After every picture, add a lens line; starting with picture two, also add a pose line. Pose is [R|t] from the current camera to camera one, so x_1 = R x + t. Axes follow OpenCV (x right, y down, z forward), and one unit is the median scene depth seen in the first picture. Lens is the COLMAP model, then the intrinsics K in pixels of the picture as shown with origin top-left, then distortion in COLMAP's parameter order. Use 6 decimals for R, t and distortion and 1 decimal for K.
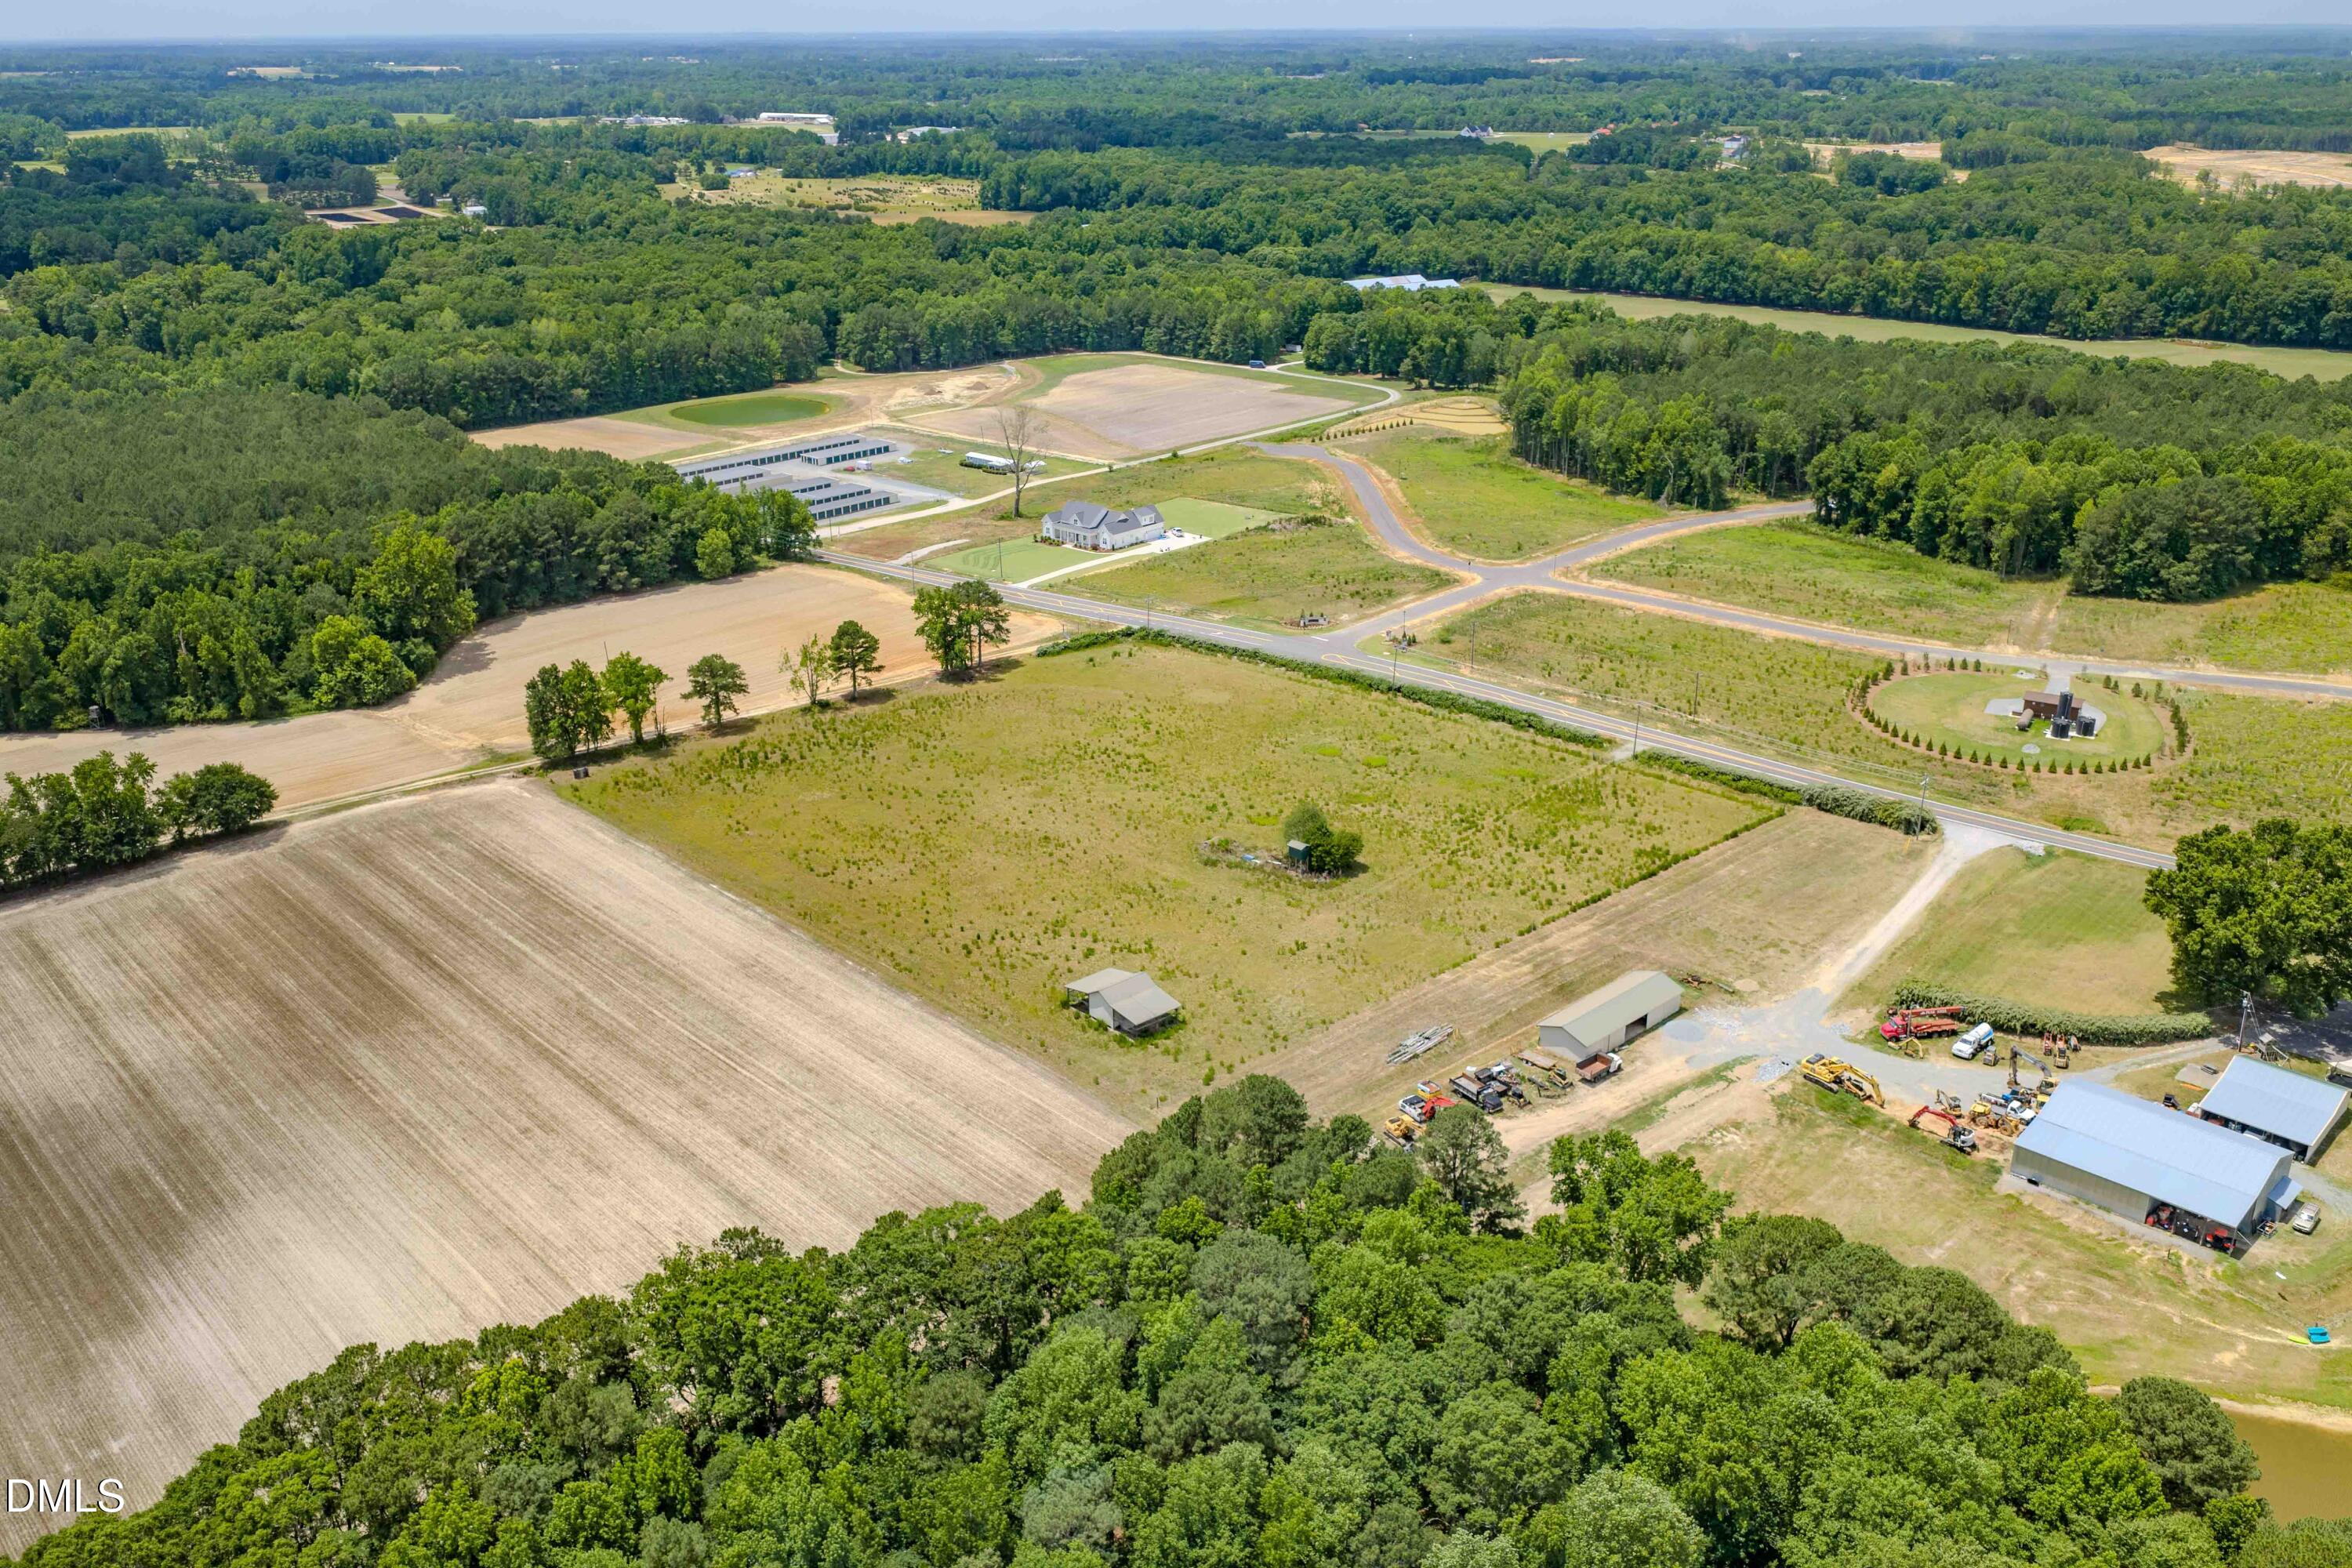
lens RADIAL K [[1954.7, 0, 1178.9], [0, 1954.7, 787.0], [0, 0, 1]] dist [0.010663, -0.018964]
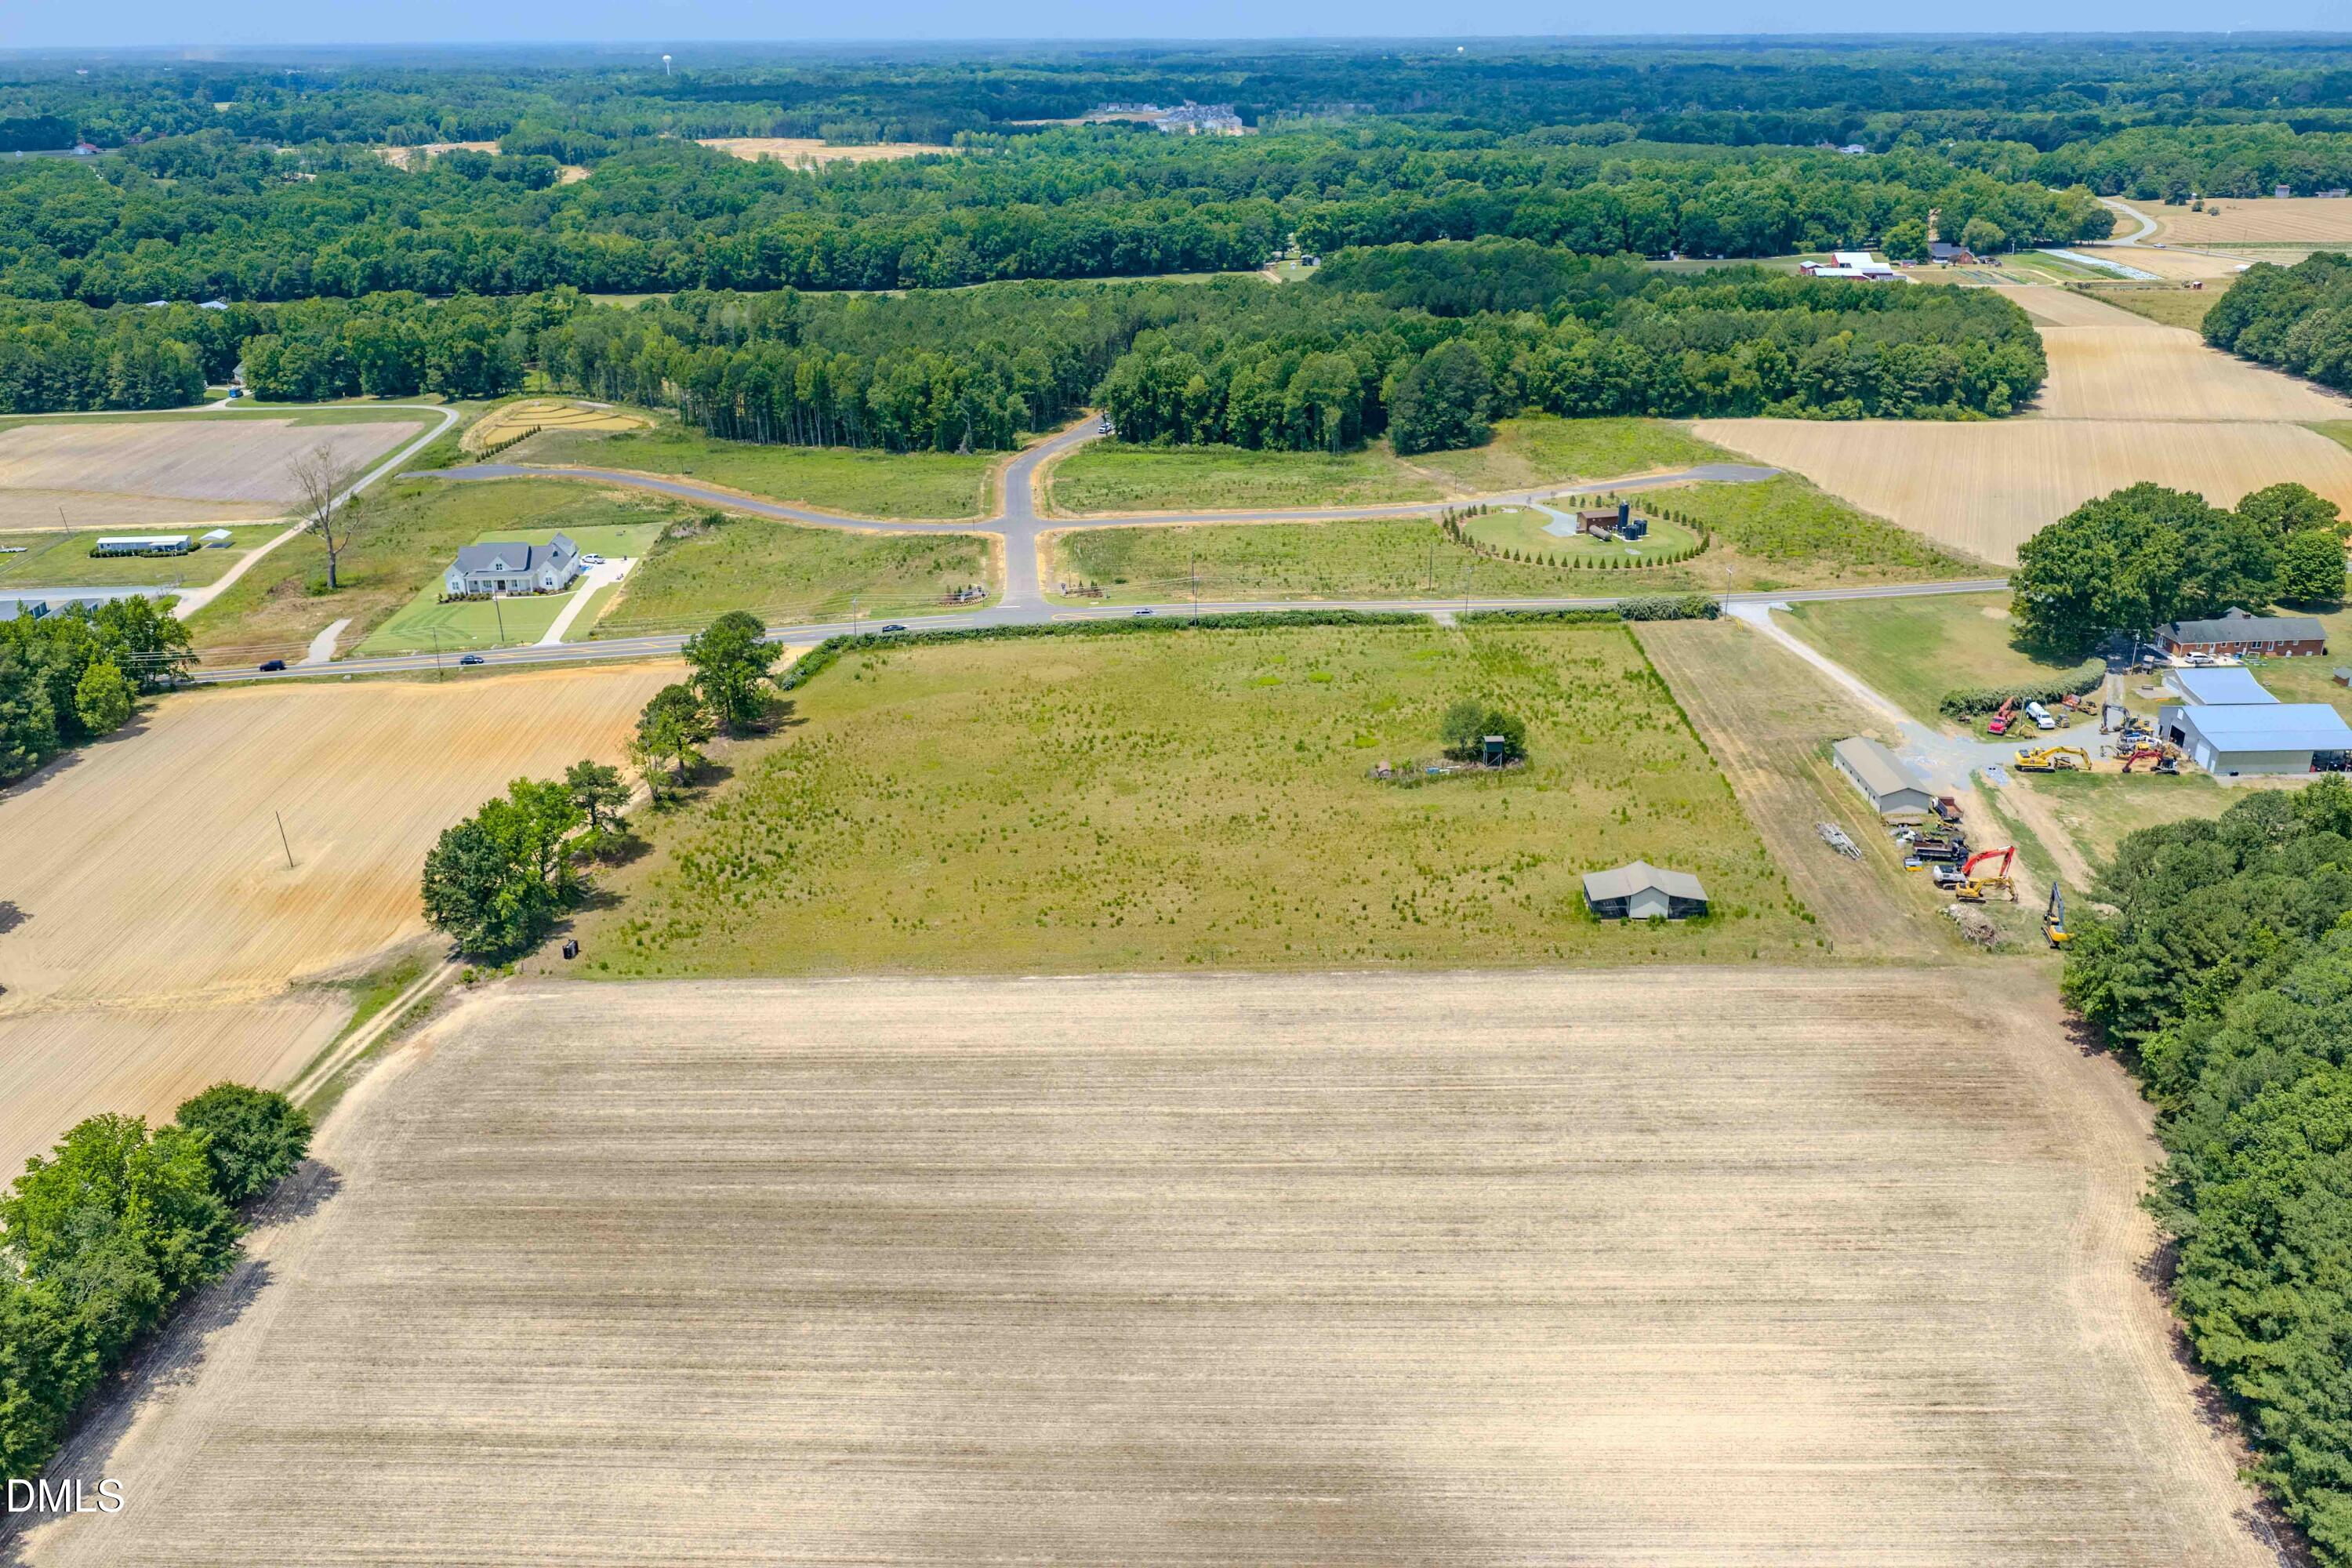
lens RADIAL K [[1954.7, 0, 1183.1], [0, 1954.7, 778.4], [0, 0, 1]] dist [0.010663, -0.018964]
pose [[0.686239, -0.259414, 0.679544, -0.545582], [0.268035, 0.958684, 0.095299, -0.066034], [-0.676190, 0.116743, 0.727419, 0.280815]]
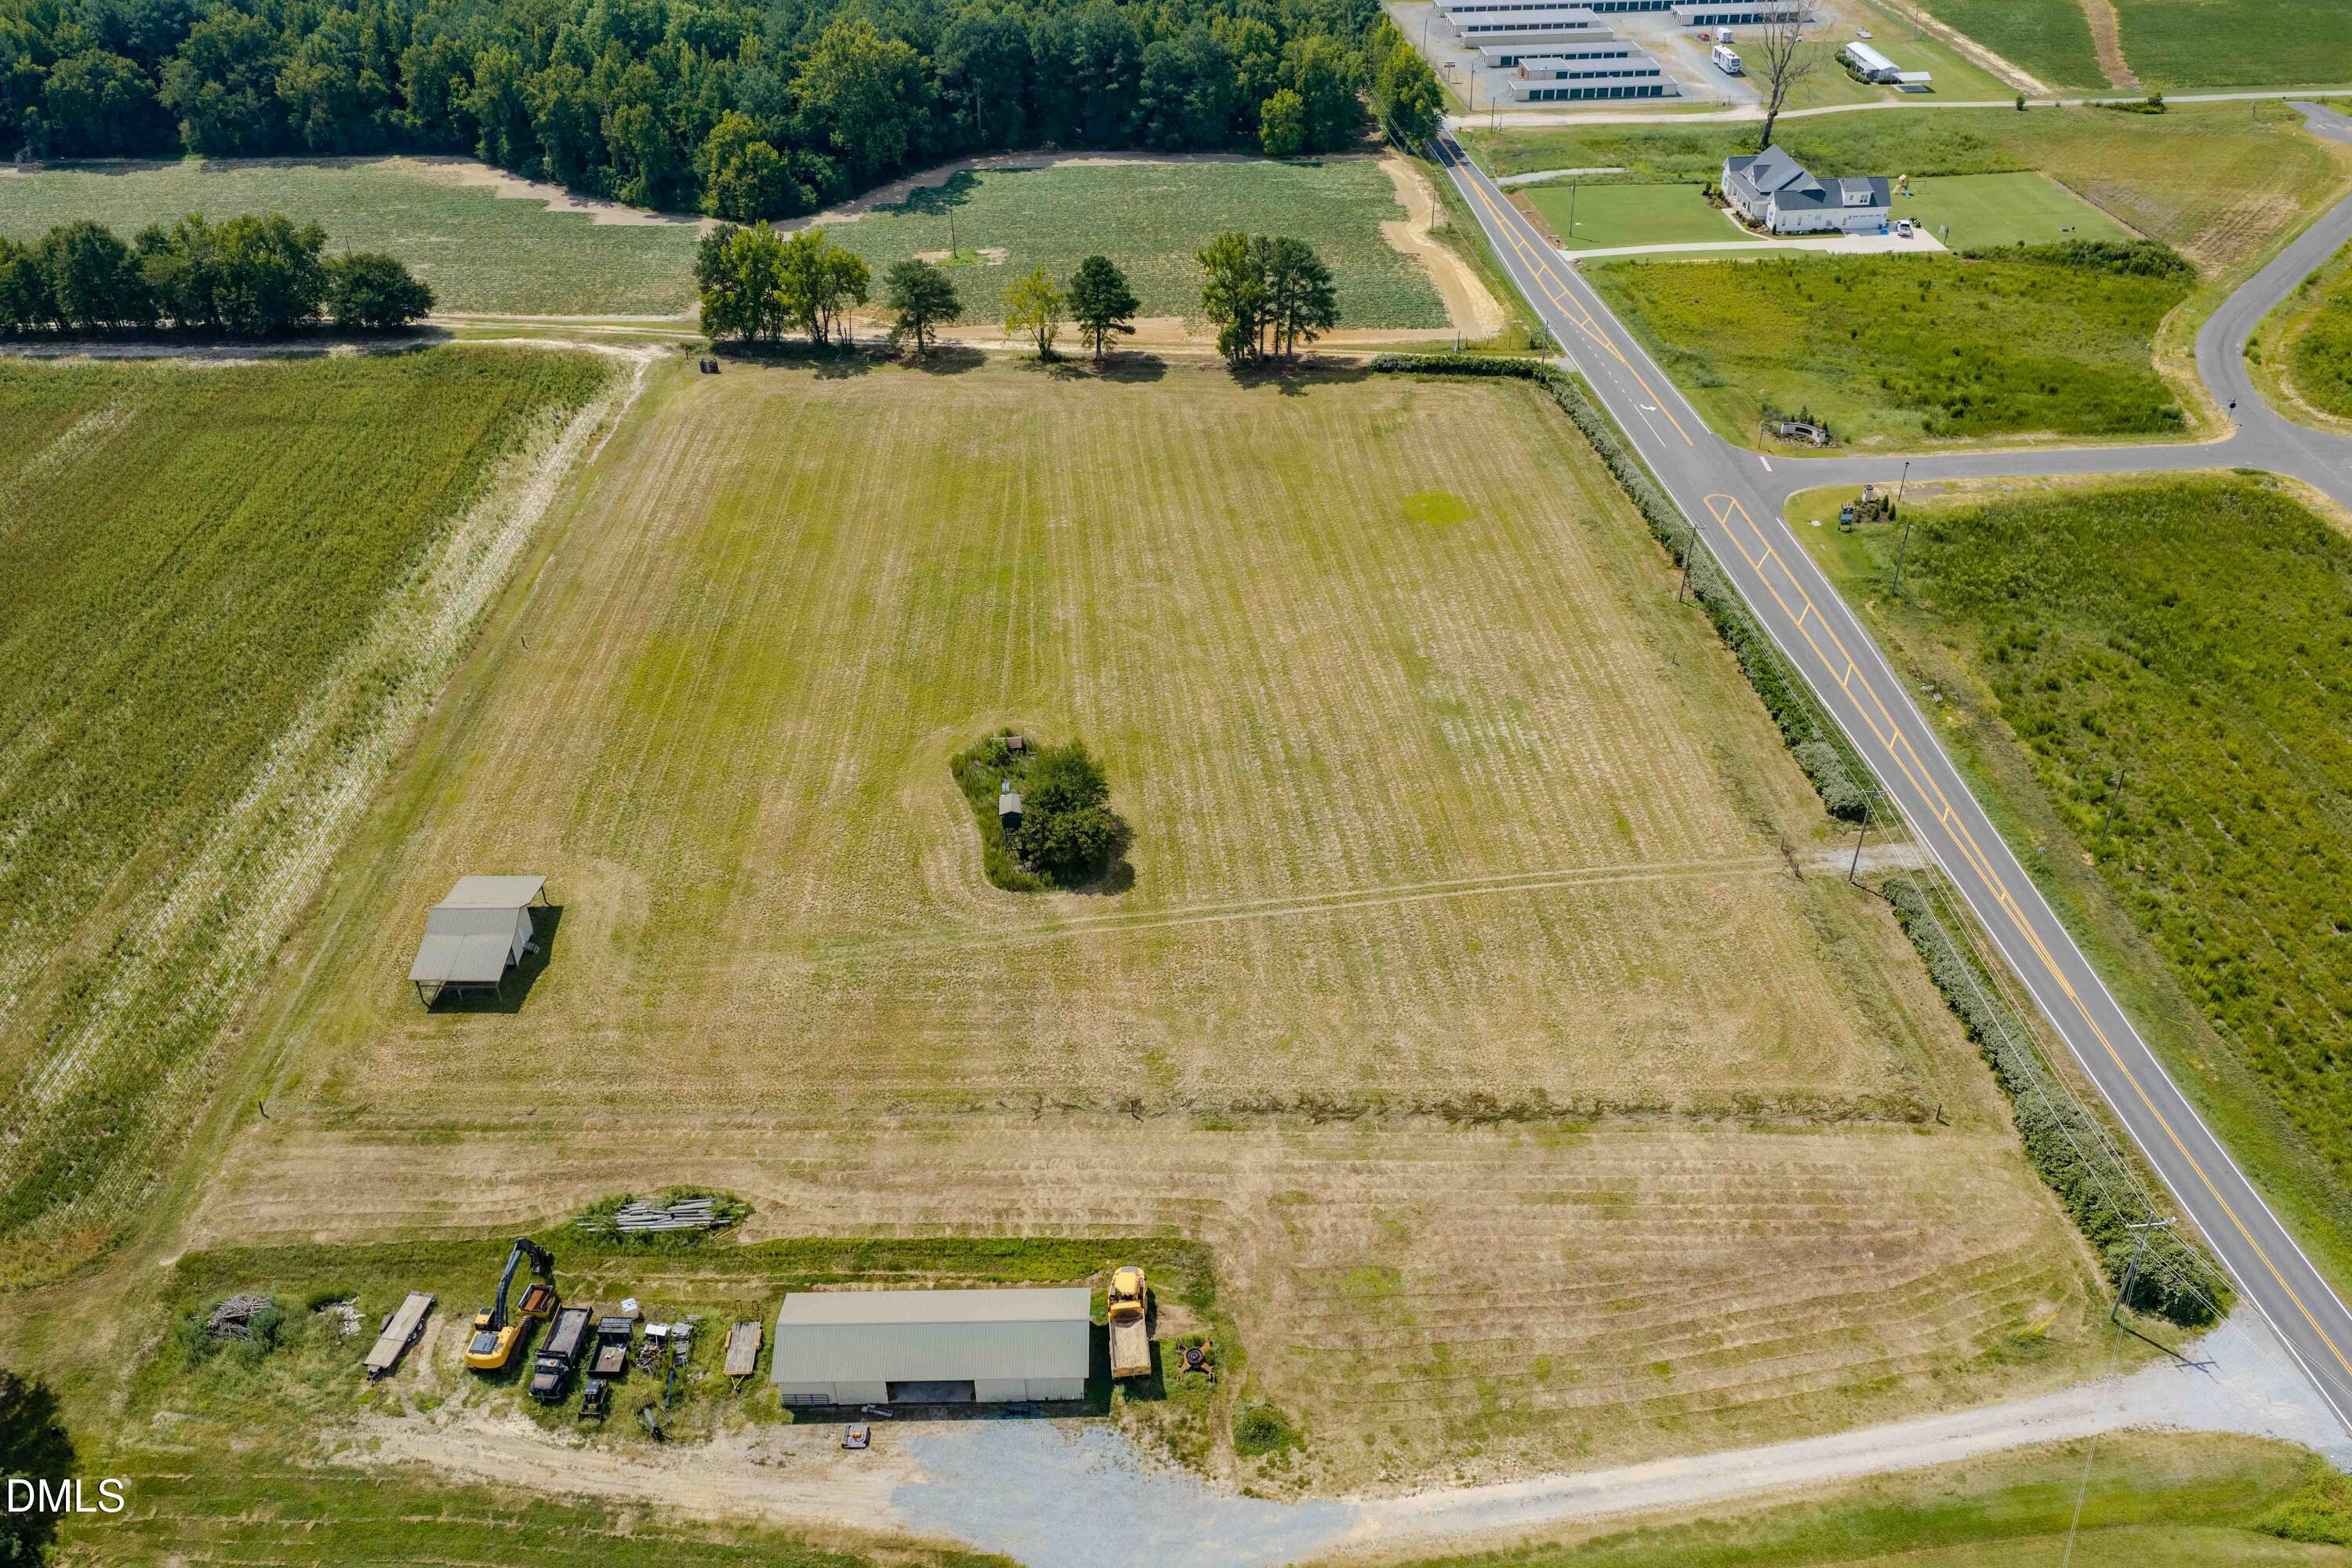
lens RADIAL K [[1954.7, 0, 1179.1], [0, 1954.7, 782.6], [0, 0, 1]] dist [0.010663, -0.018964]
pose [[0.733223, 0.389898, -0.557103, 0.330856], [-0.244217, 0.915615, 0.319386, -0.140369], [0.634620, -0.098127, 0.766569, 0.410702]]
